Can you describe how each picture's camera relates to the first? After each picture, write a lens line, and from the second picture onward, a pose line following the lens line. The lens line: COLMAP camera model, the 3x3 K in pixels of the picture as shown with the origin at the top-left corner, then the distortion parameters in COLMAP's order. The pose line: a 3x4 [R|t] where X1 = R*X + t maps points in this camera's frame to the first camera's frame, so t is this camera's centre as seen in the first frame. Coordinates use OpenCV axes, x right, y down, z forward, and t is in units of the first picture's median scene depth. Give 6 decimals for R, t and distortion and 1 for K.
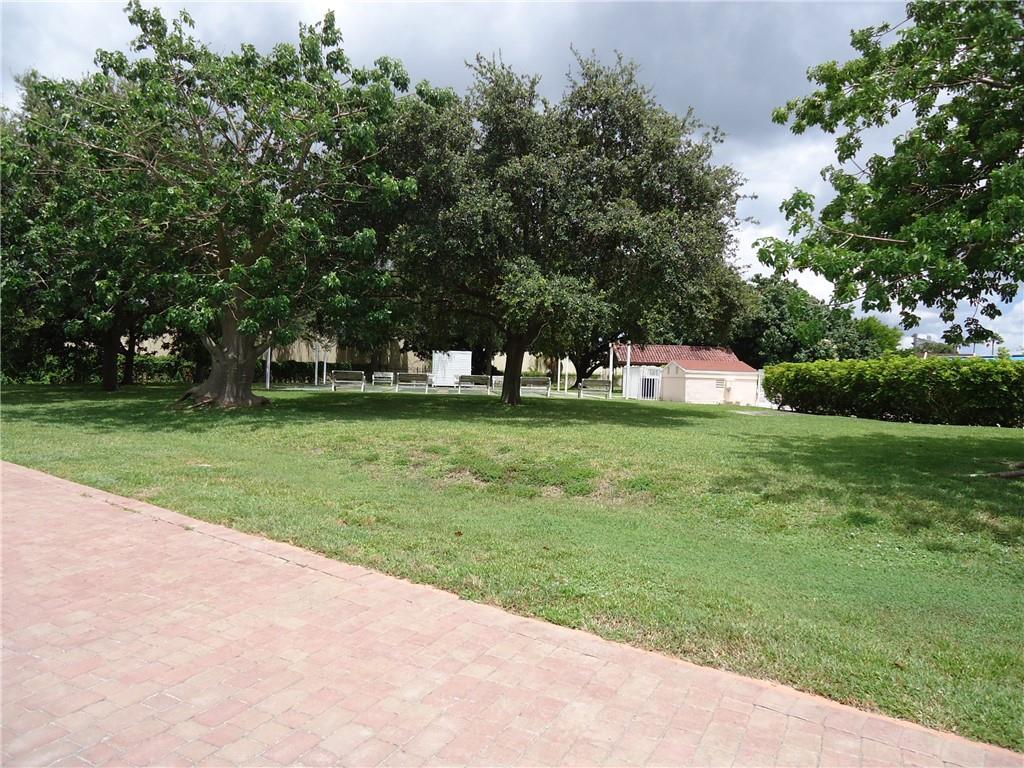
lens RADIAL K [[749.8, 0, 508.8], [0, 749.8, 378.6], [0, 0, 1]] dist [0.000246, 0.000128]
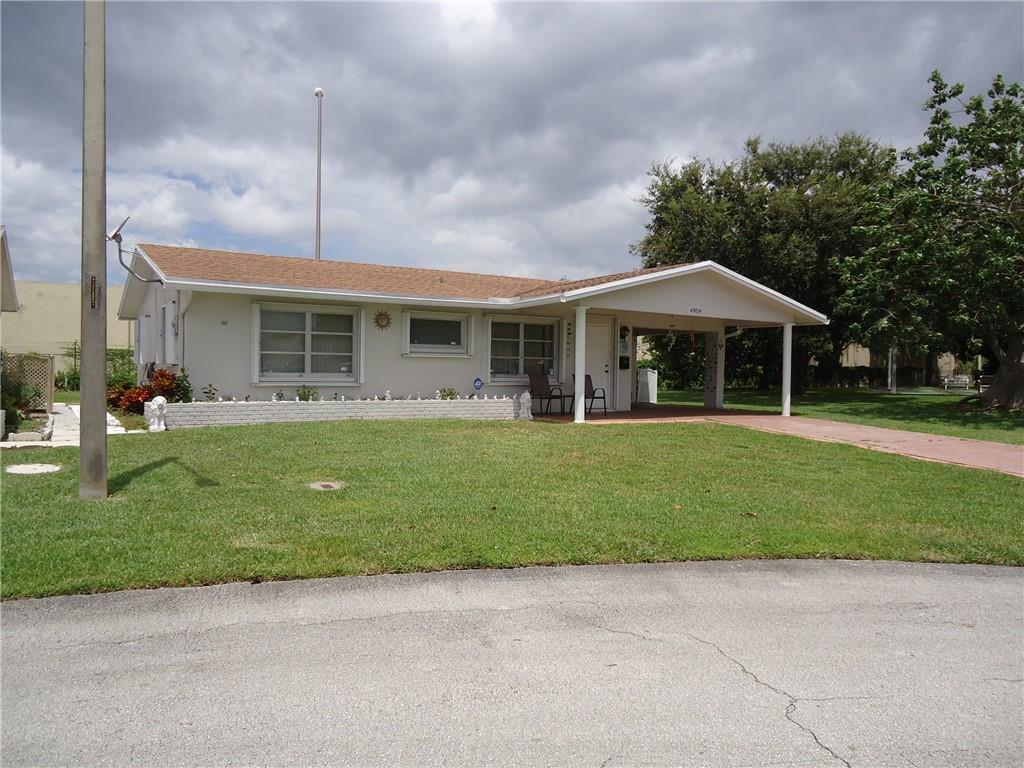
lens RADIAL K [[749.8, 0, 508.8], [0, 749.8, 385.4], [0, 0, 1]] dist [0.000246, 0.000128]
pose [[0.859074, -0.008751, -0.511776, -0.587940], [0.009767, 0.999952, -0.000703, -0.007346], [0.511758, -0.004394, 0.859119, -0.491355]]
